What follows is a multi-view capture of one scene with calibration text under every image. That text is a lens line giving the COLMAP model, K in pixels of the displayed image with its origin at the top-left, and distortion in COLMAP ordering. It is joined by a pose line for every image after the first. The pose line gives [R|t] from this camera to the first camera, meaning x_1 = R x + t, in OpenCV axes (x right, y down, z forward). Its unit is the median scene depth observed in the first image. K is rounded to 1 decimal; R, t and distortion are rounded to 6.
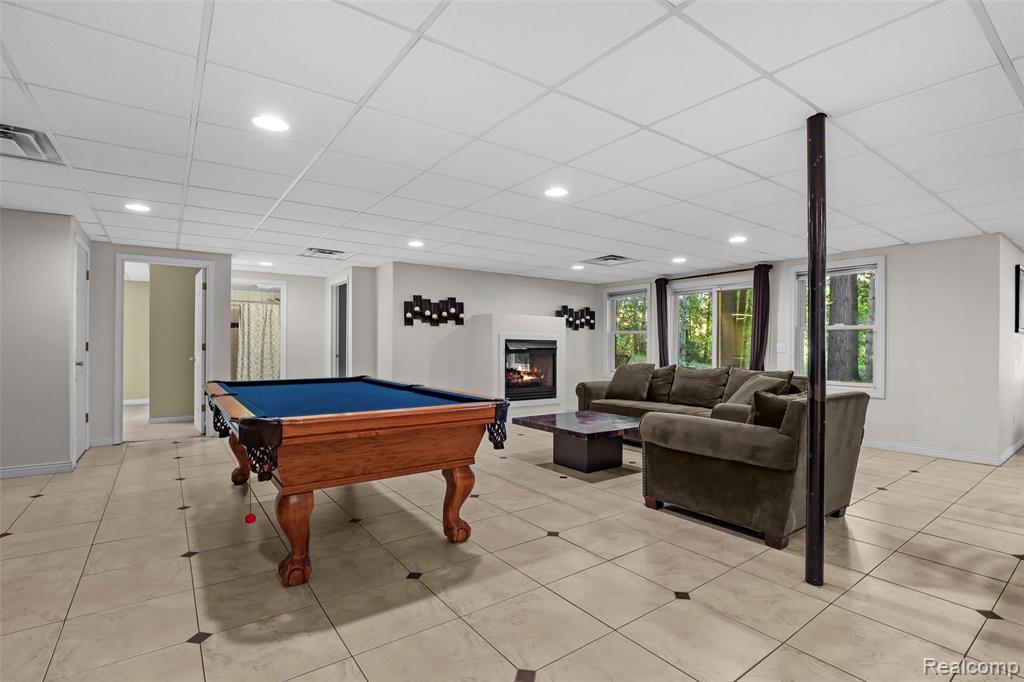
lens RADIAL K [[472.8, 0, 510.1], [0, 472.8, 345.8], [0, 0, 1]] dist [-0.030644, 0.000484]
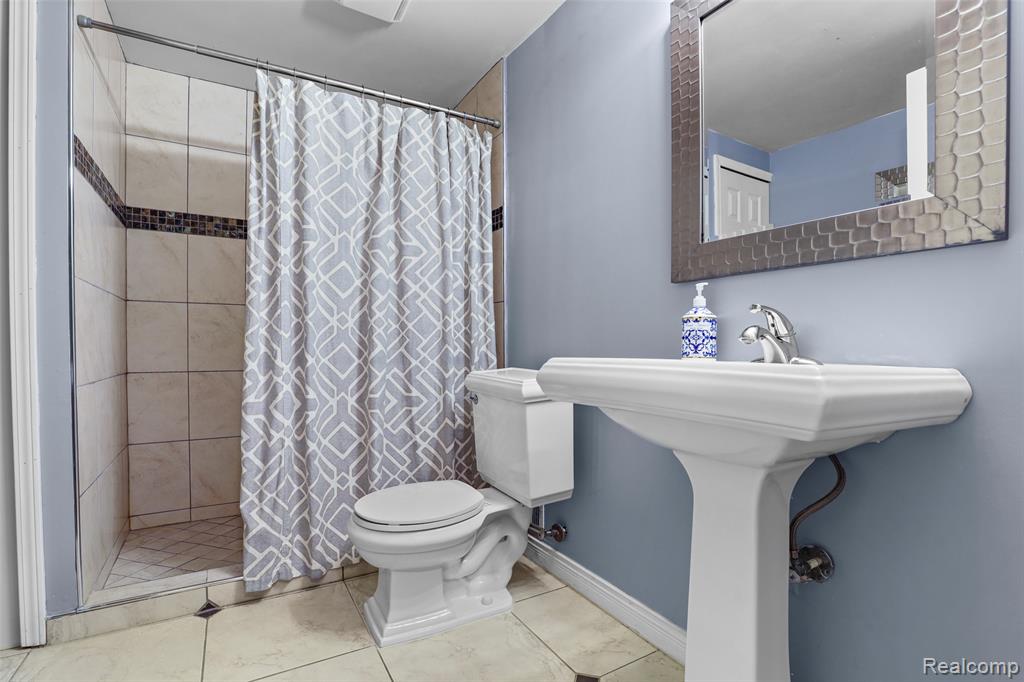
lens RADIAL K [[472.8, 0, 513.7], [0, 472.8, 343.8], [0, 0, 1]] dist [-0.030644, 0.000484]
pose [[0.995678, -0.002669, -0.092834, -0.451236], [0.004206, 0.999857, 0.016367, 0.016881], [0.092777, -0.016687, 0.995547, 0.812693]]
